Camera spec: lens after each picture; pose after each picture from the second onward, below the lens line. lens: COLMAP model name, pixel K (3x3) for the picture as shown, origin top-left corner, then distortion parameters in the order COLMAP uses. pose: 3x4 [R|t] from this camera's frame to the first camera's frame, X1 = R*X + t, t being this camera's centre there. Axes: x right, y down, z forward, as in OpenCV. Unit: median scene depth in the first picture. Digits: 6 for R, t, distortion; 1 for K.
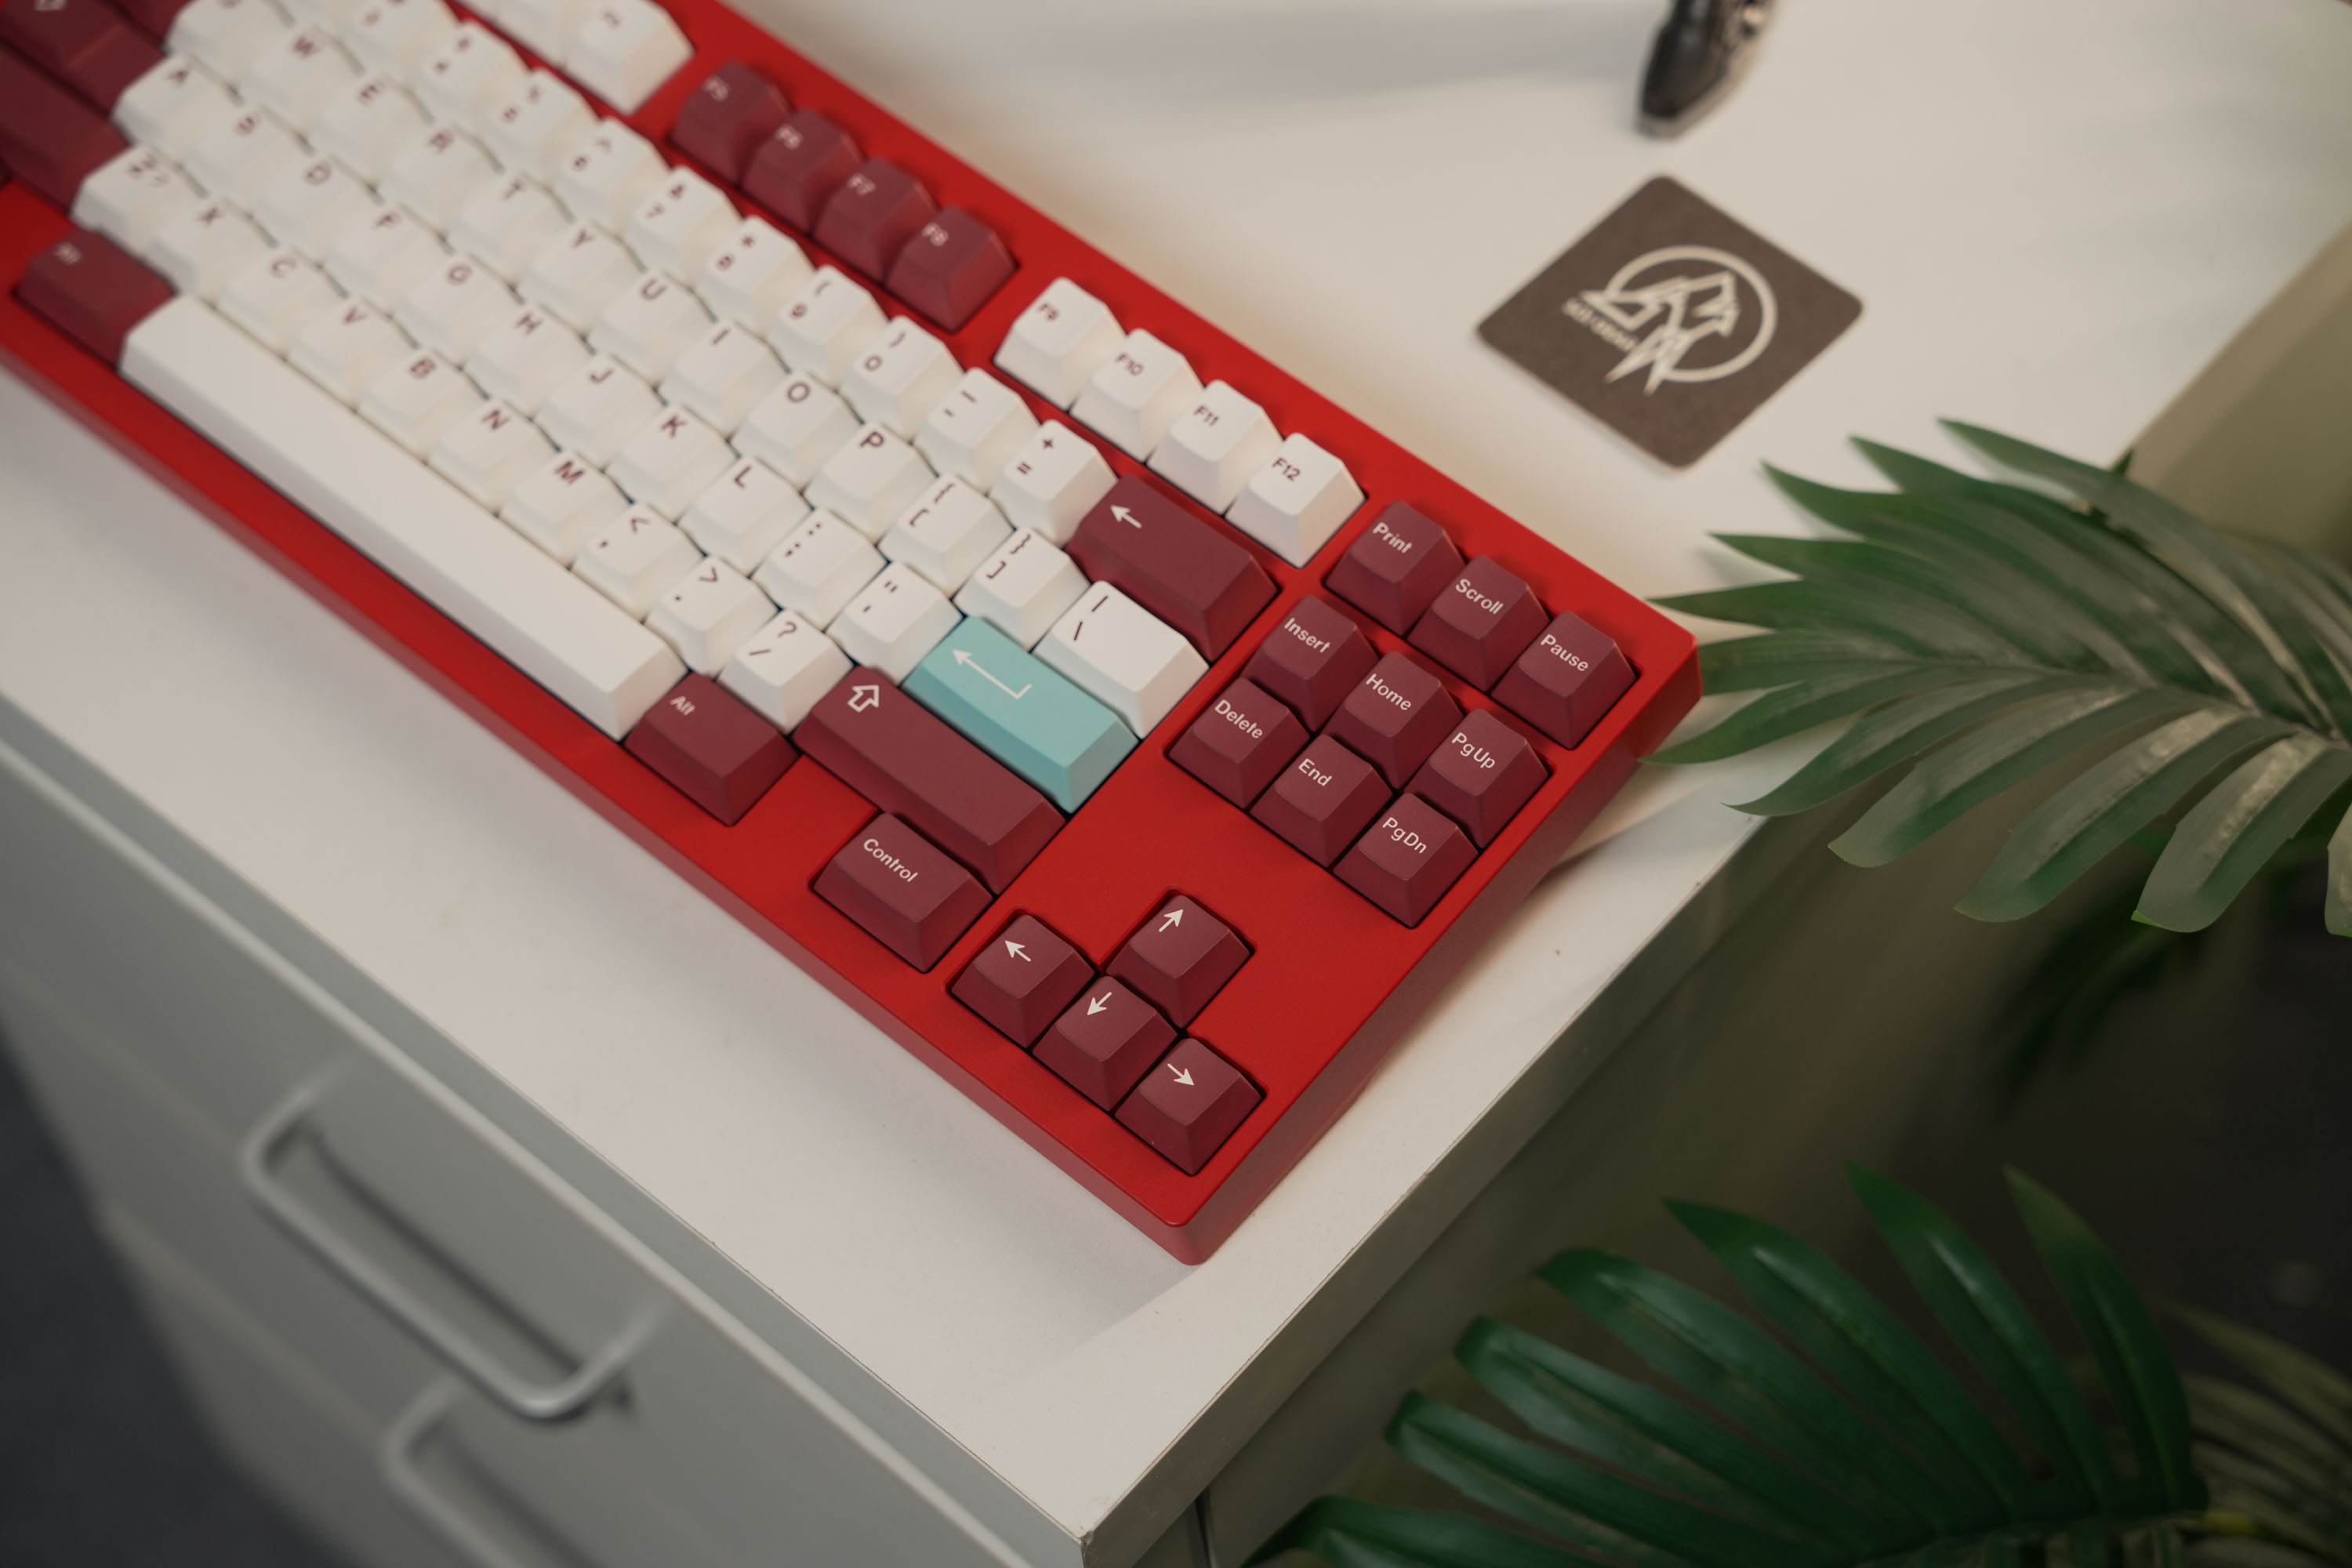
lens RADIAL K [[4565.7, 0, 1176.0], [0, 4565.7, 784.0], [0, 0, 1]] dist [0.325211, 0.270271]
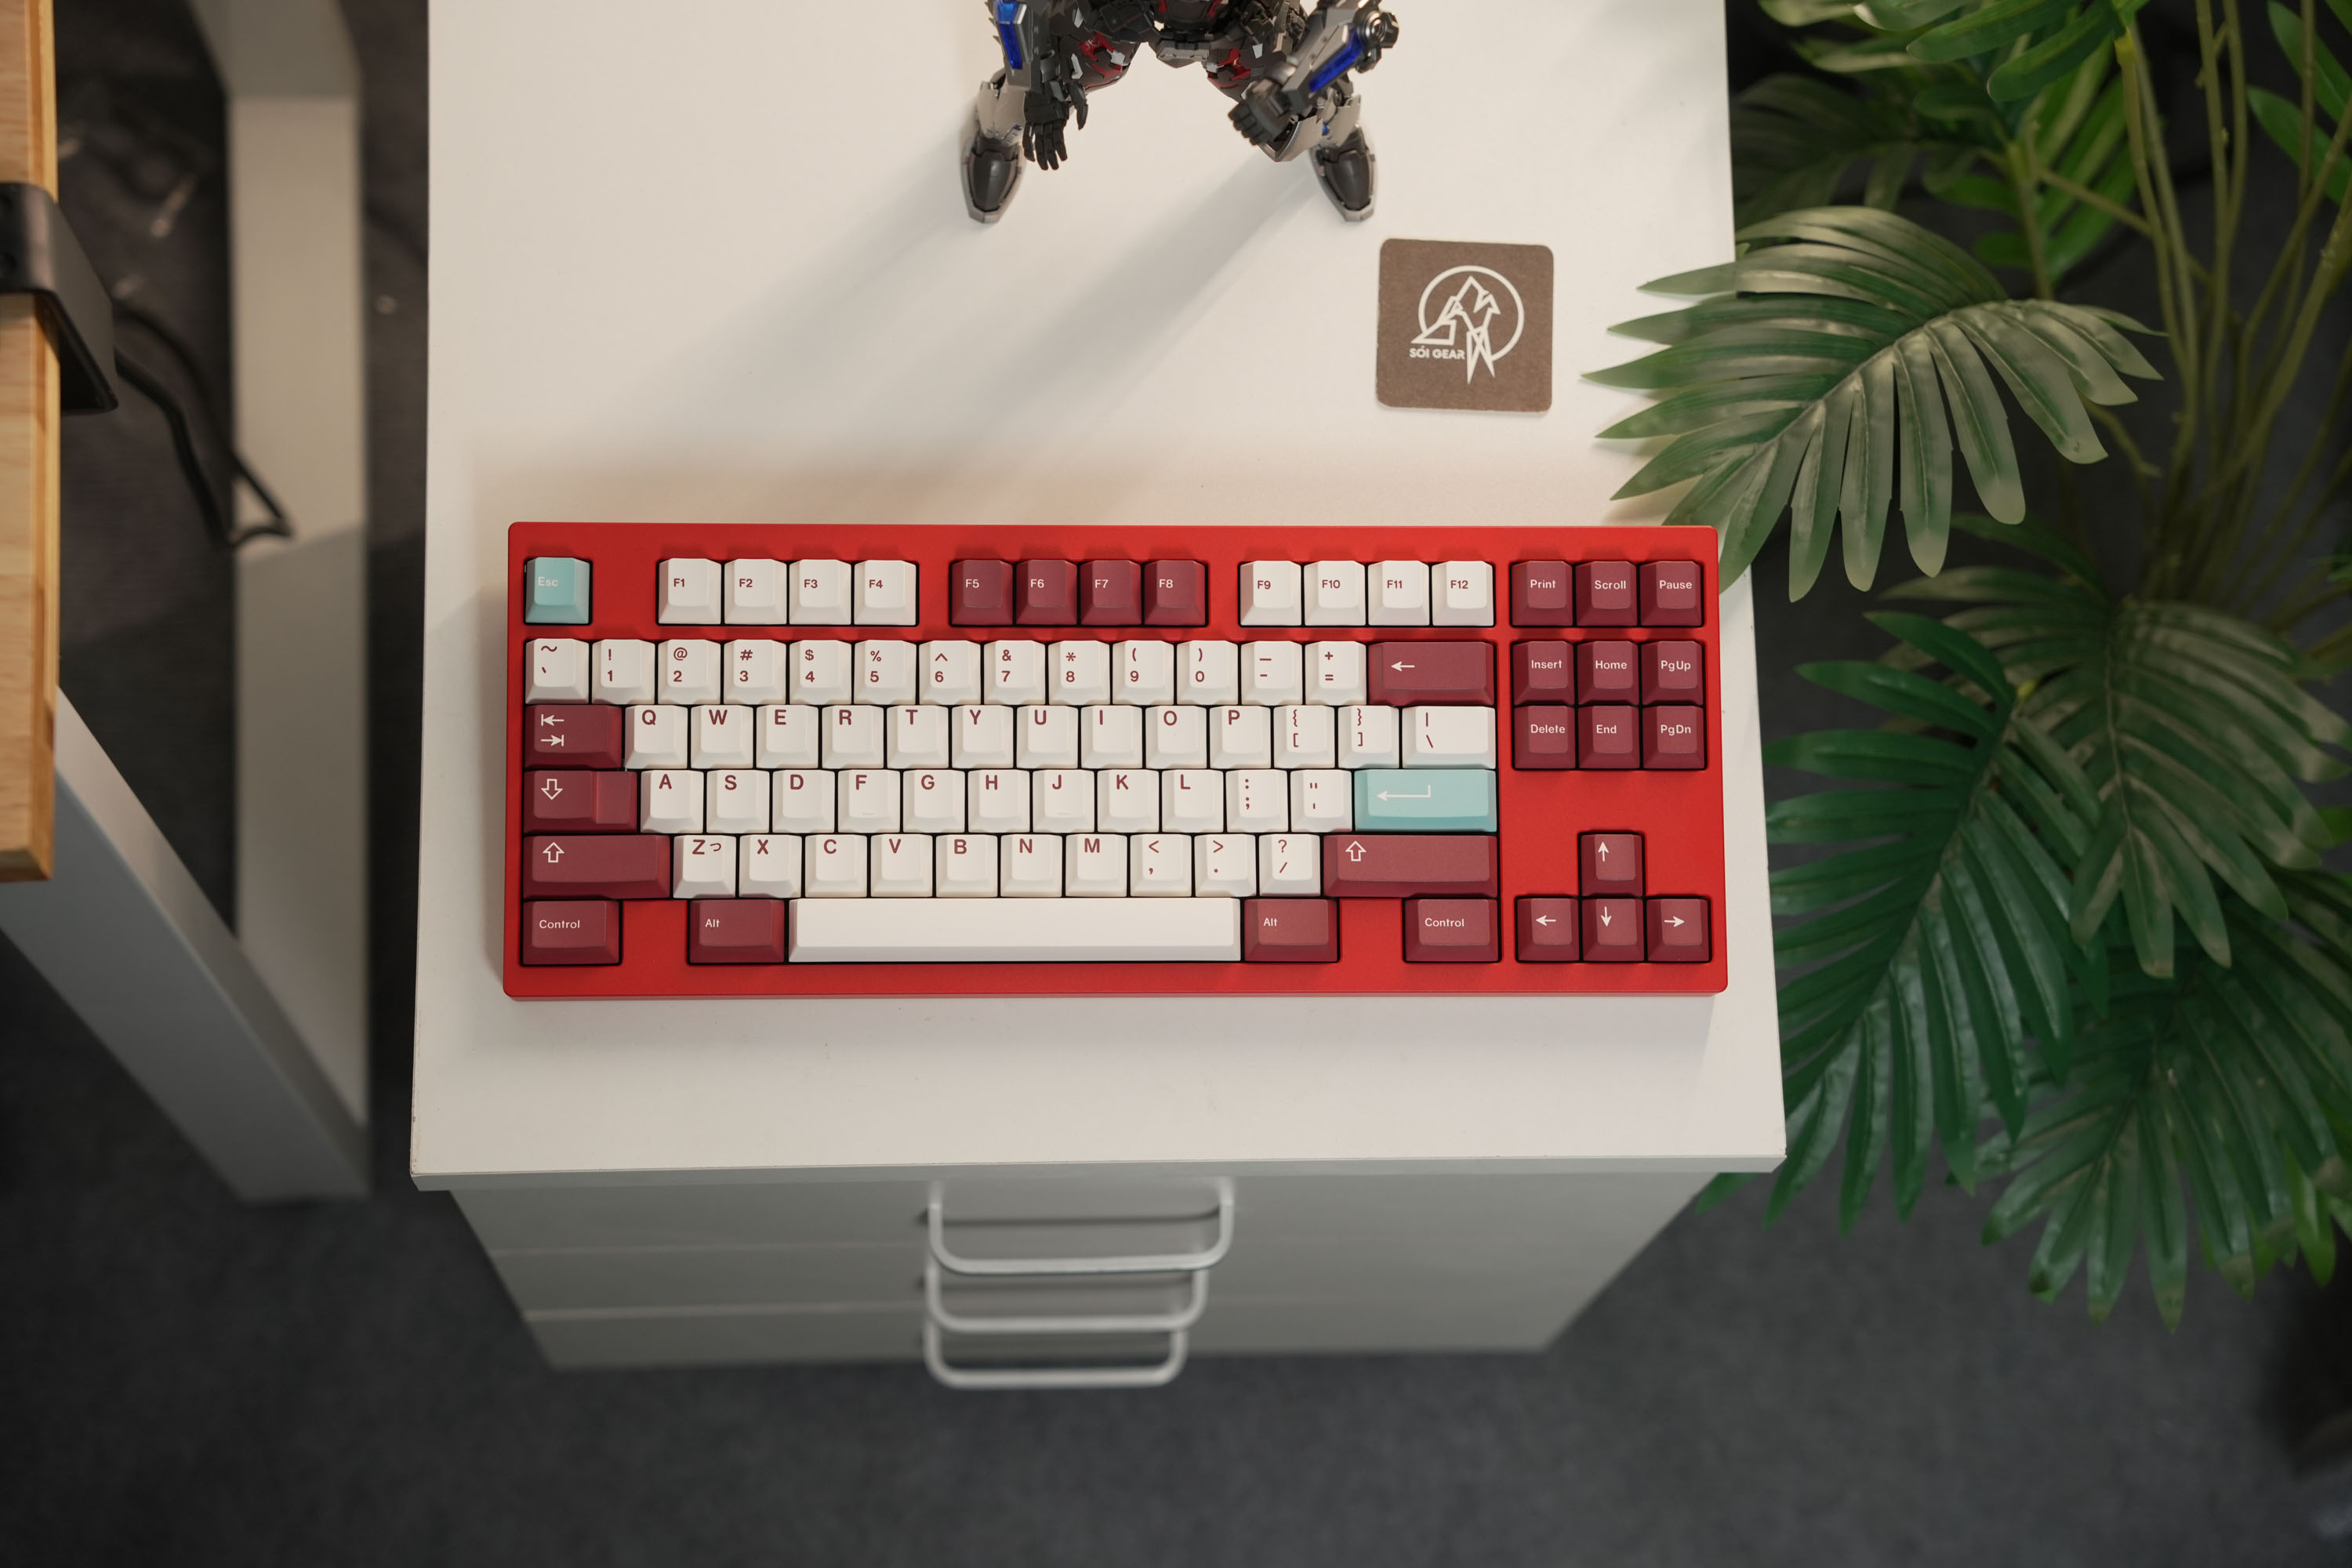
lens RADIAL K [[4565.7, 0, 1176.0], [0, 4565.7, 784.0], [0, 0, 1]] dist [0.325211, 0.270271]
pose [[0.728021, -0.628485, 0.273848, -0.543220], [0.505826, 0.762066, 0.404221, -0.726394], [-0.462737, -0.155762, 0.872704, -0.408541]]
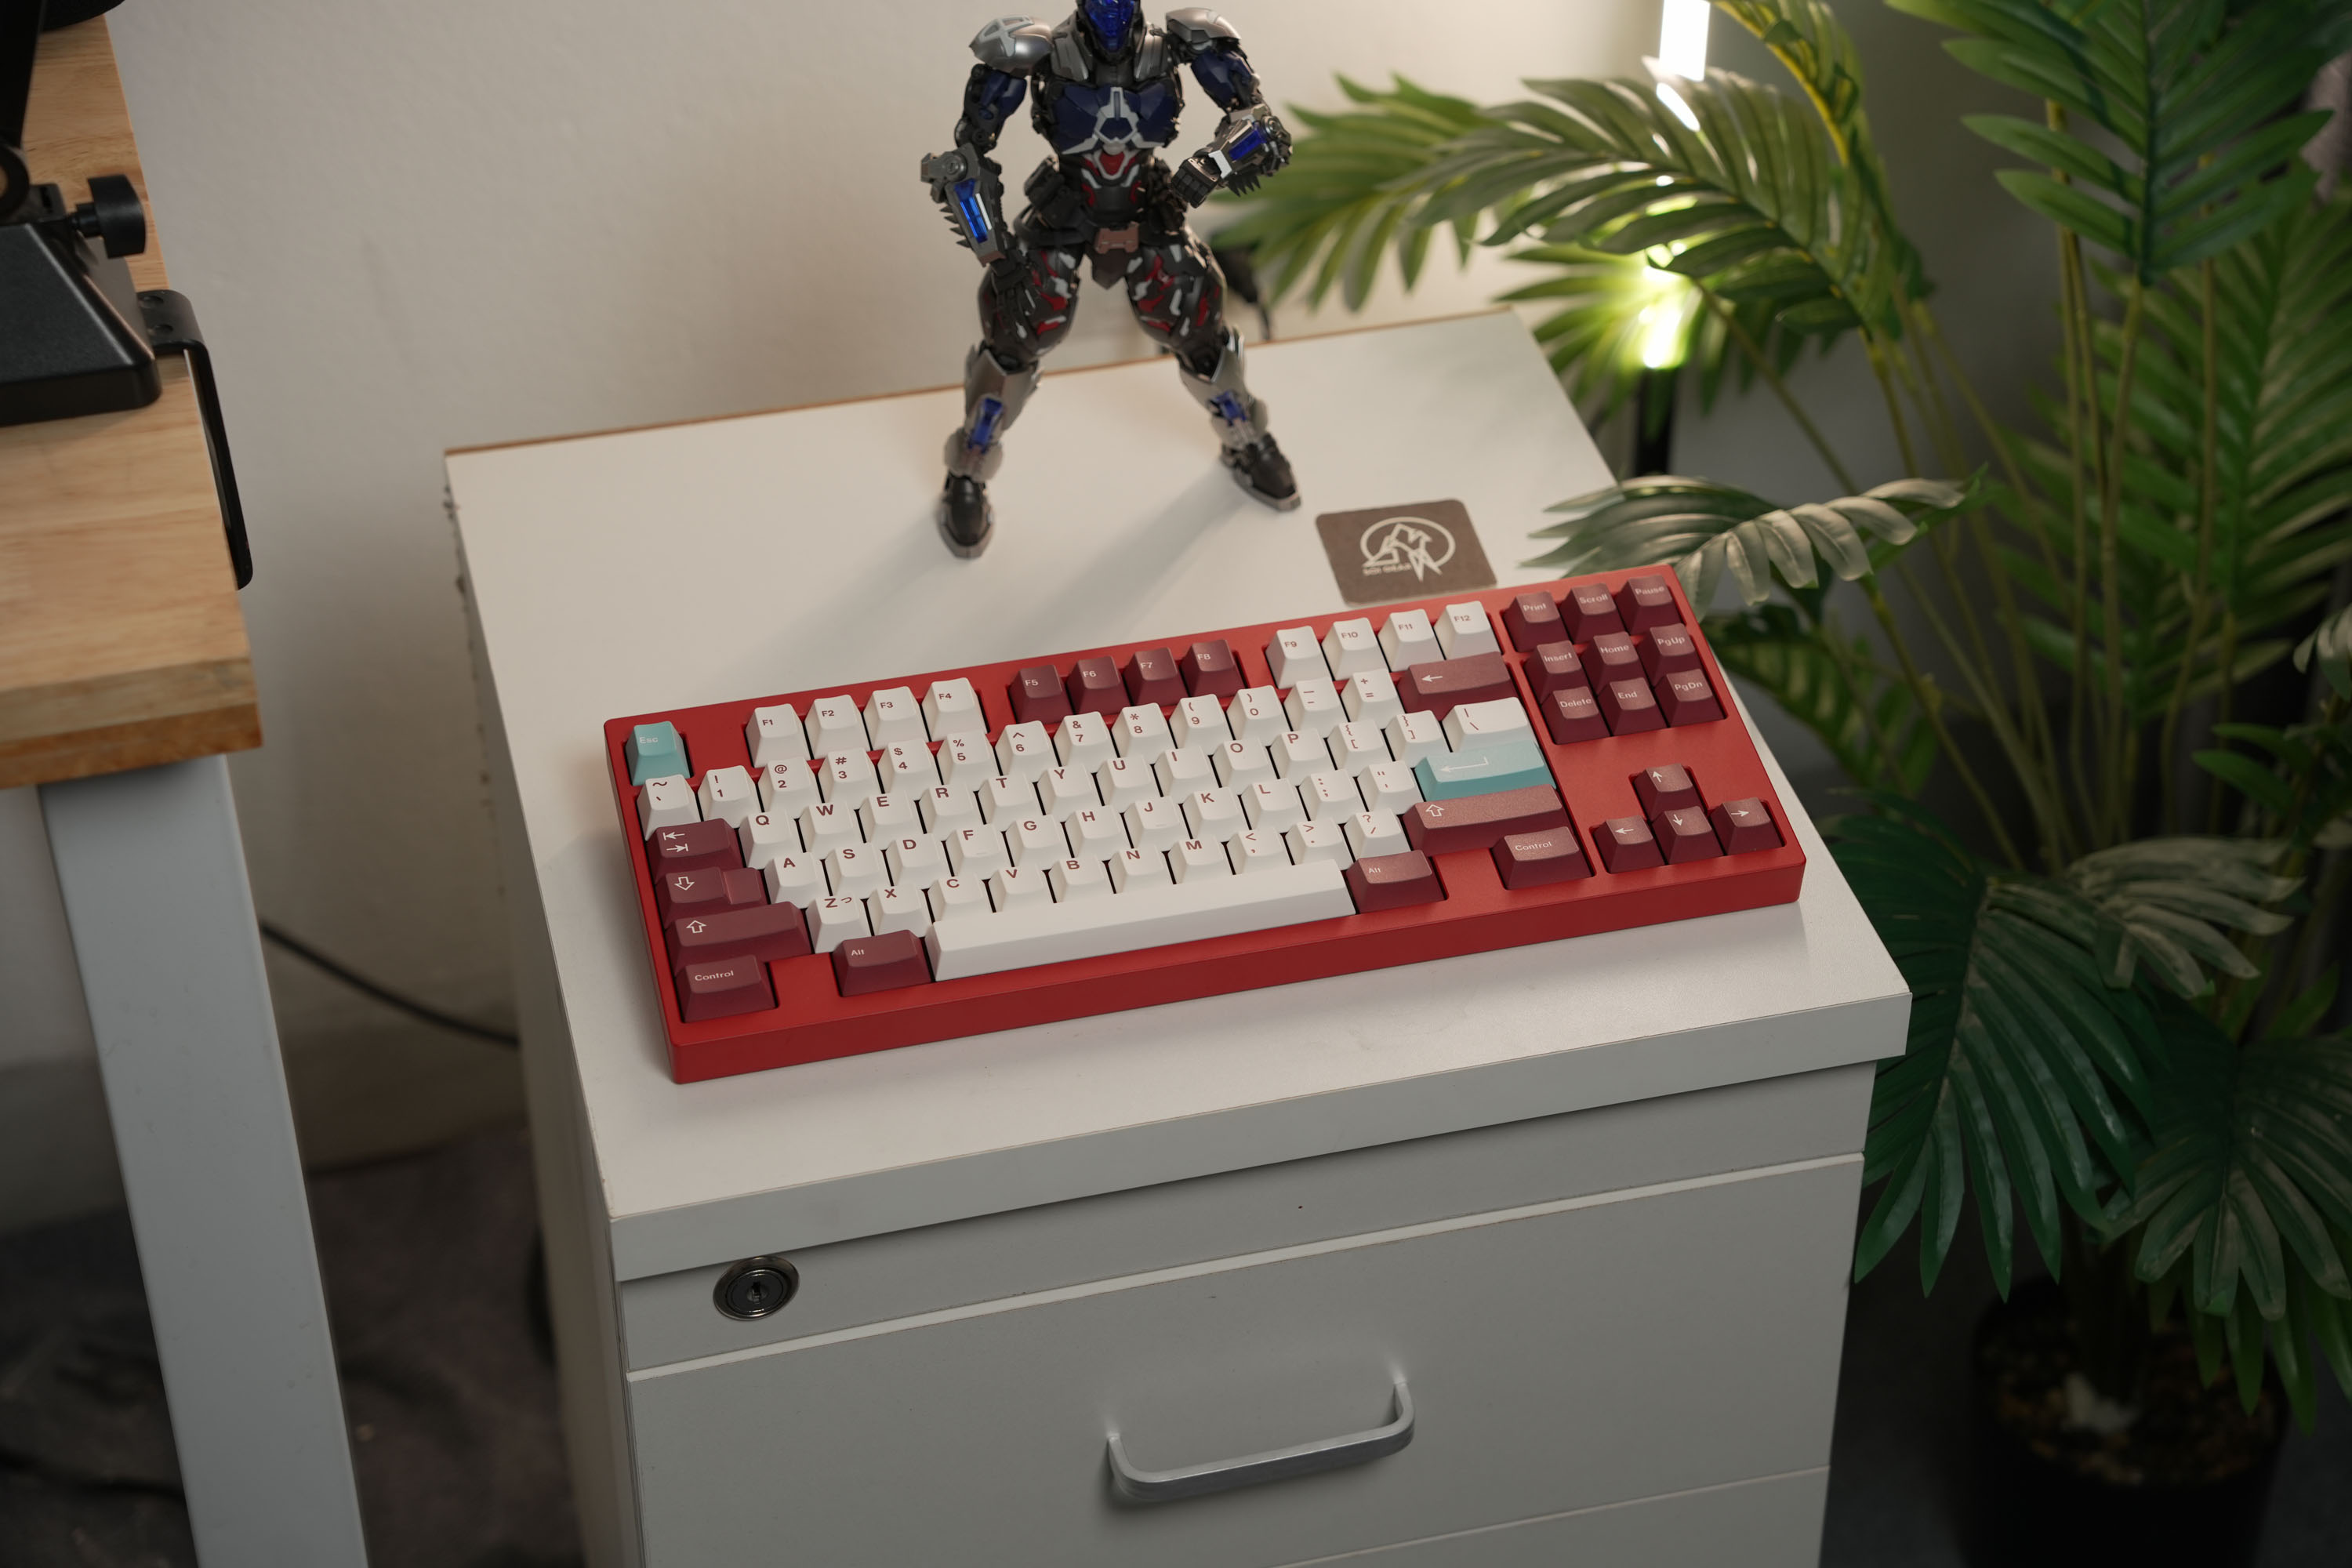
lens RADIAL K [[4565.7, 0, 1176.0], [0, 4565.7, 784.0], [0, 0, 1]] dist [0.325211, 0.270271]
pose [[0.565548, -0.468838, 0.678488, -1.296864], [0.664016, 0.746779, -0.037457, -0.026203], [-0.489119, 0.471711, 0.733656, -0.255246]]
